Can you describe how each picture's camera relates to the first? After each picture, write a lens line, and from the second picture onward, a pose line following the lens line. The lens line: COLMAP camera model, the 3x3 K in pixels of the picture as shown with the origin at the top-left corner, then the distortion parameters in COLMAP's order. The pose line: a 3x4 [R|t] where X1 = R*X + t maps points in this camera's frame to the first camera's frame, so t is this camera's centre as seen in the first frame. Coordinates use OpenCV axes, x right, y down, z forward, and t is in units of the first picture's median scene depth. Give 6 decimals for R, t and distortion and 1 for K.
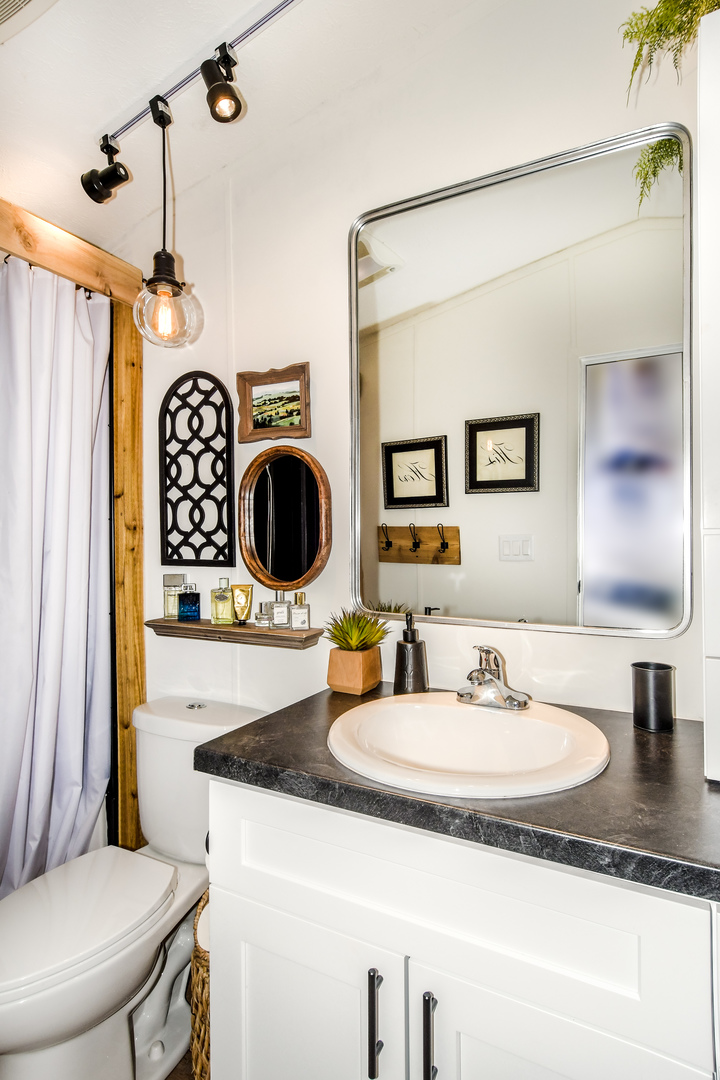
lens RADIAL K [[582.5, 0, 380.8], [0, 582.5, 540.0], [0, 0, 1]] dist [0.001622, -0.002457]
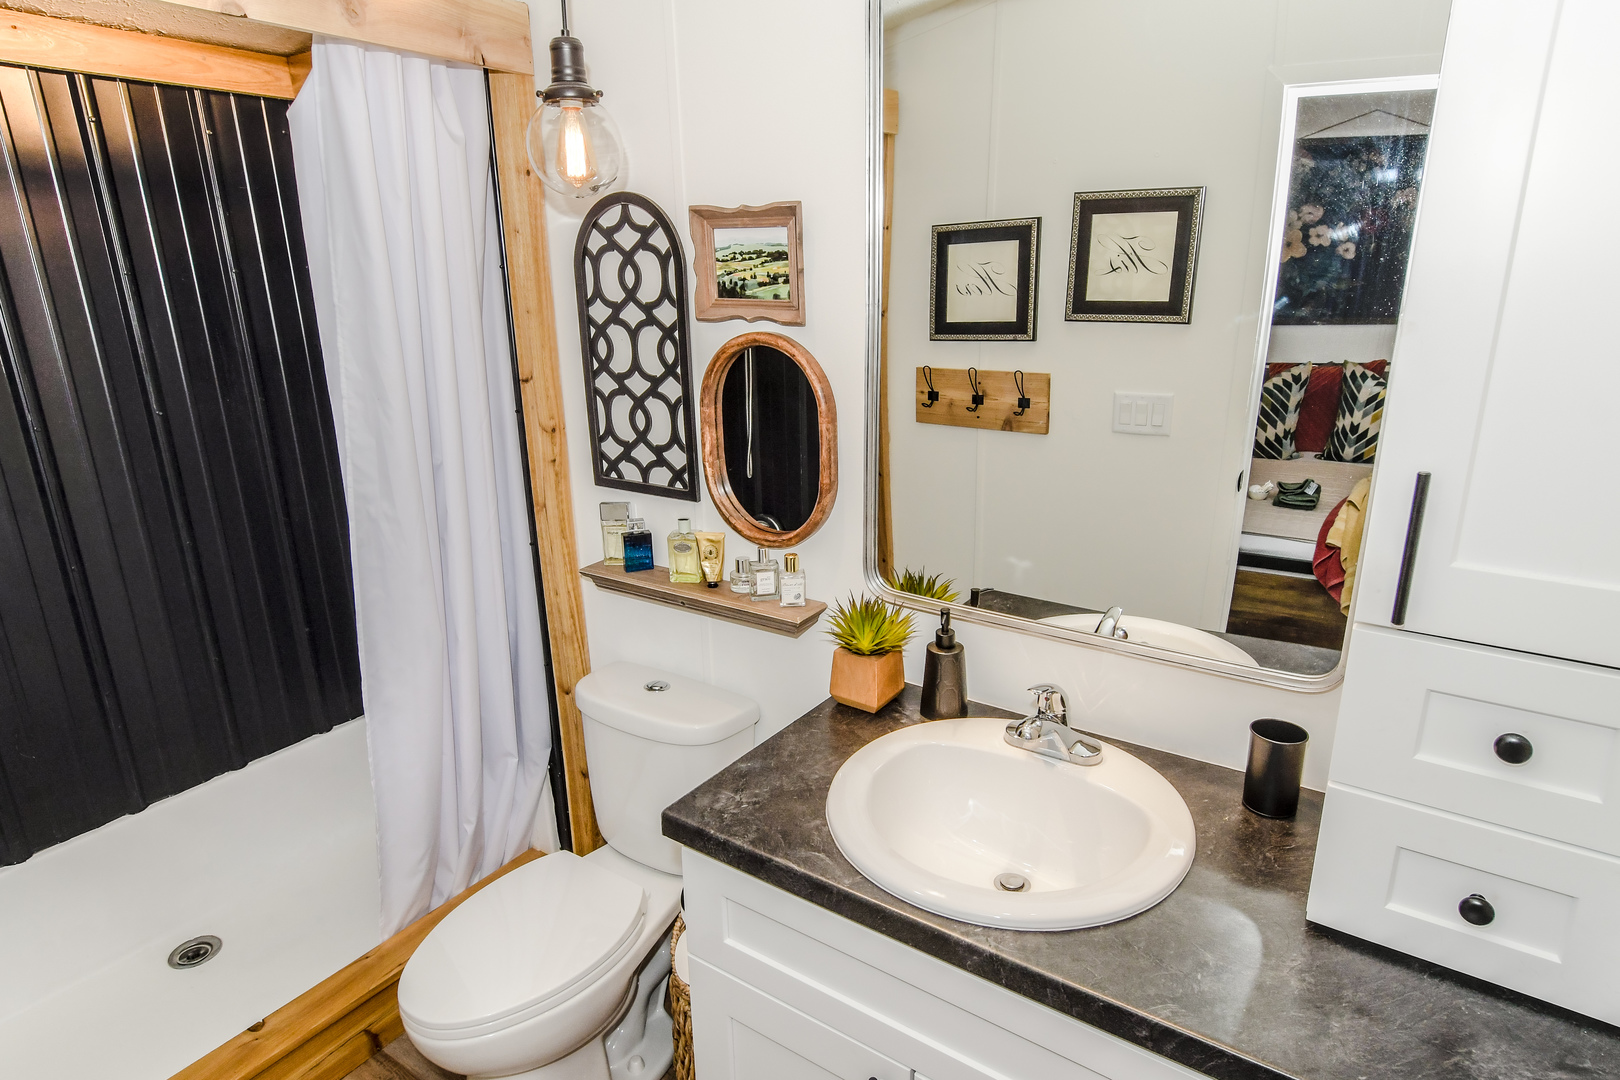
lens RADIAL K [[944.0, 0, 808.5], [0, 944.0, 581.8], [0, 0, 1]] dist [-0.007056, -0.001705]
pose [[0.991507, 0.033880, -0.125564, 0.021460], [0.007158, 0.949793, 0.312798, -0.212597], [0.129857, -0.311040, 0.941484, -0.064506]]
